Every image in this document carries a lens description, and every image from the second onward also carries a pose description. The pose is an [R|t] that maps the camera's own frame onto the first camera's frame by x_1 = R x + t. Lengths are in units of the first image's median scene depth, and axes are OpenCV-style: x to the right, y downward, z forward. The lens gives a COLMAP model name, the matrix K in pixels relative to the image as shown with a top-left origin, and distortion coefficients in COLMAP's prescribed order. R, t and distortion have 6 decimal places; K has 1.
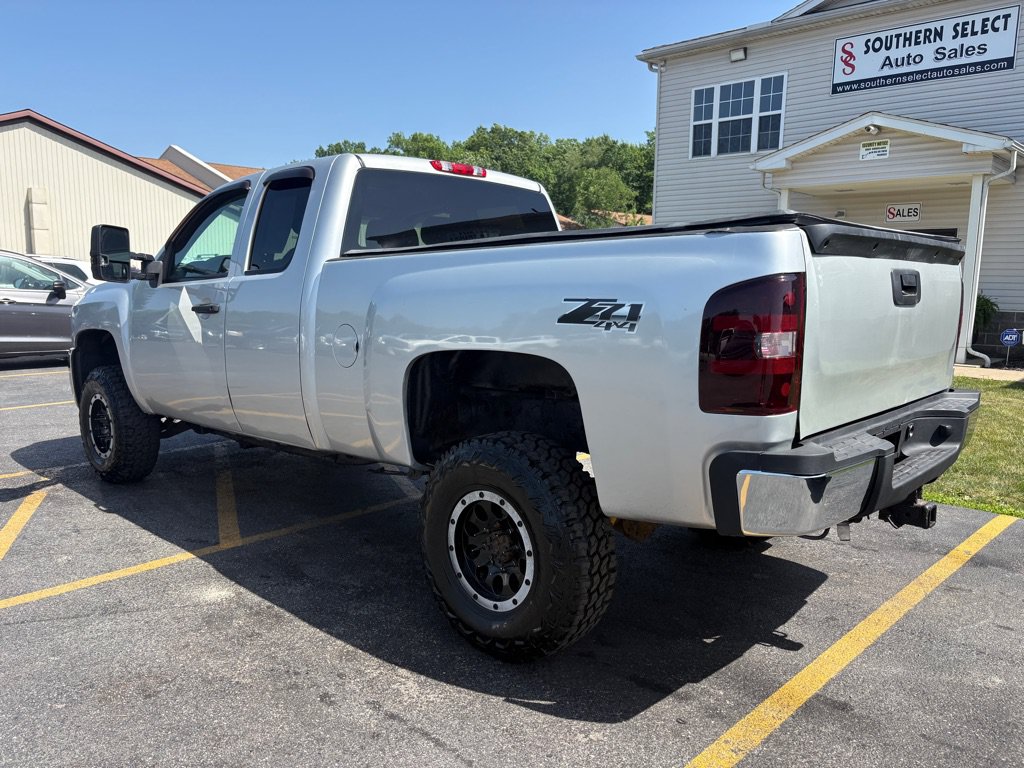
lens RADIAL K [[786.9, 0, 514.8], [0, 786.9, 390.5], [0, 0, 1]] dist [0.038425, -0.041611]
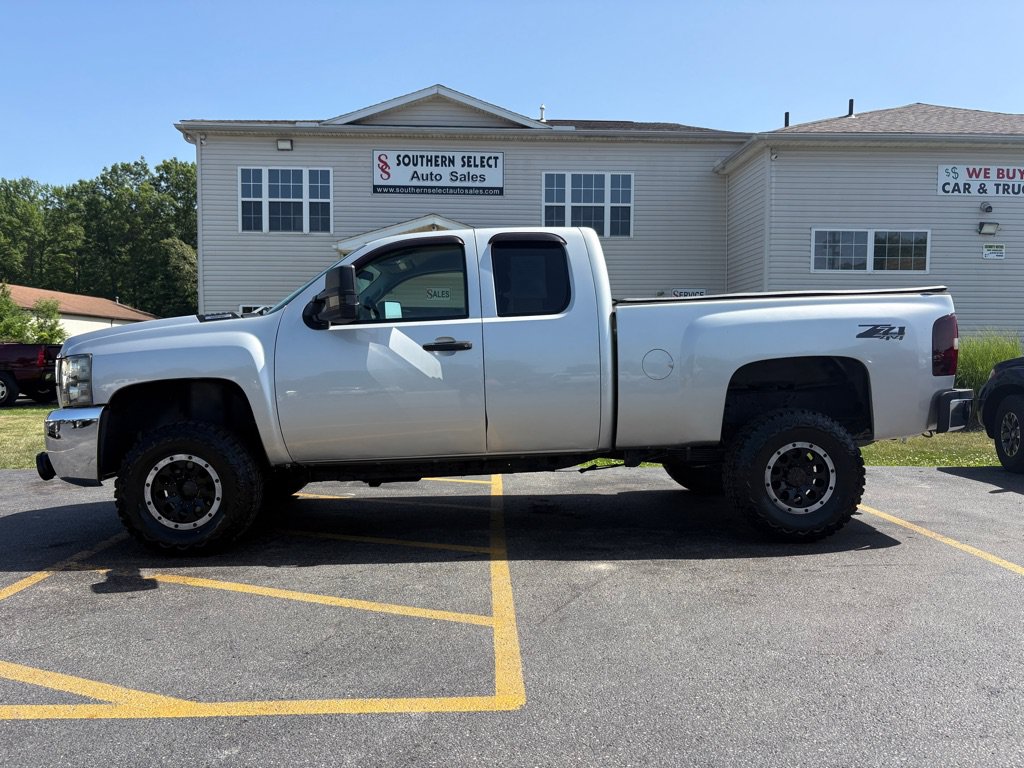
lens RADIAL K [[786.9, 0, 521.4], [0, 786.9, 389.0], [0, 0, 1]] dist [0.038425, -0.041611]
pose [[0.690732, -0.041003, 0.721947, -0.361024], [0.112192, 0.992378, -0.050979, 0.007950], [-0.714354, 0.116210, 0.690068, 0.054361]]
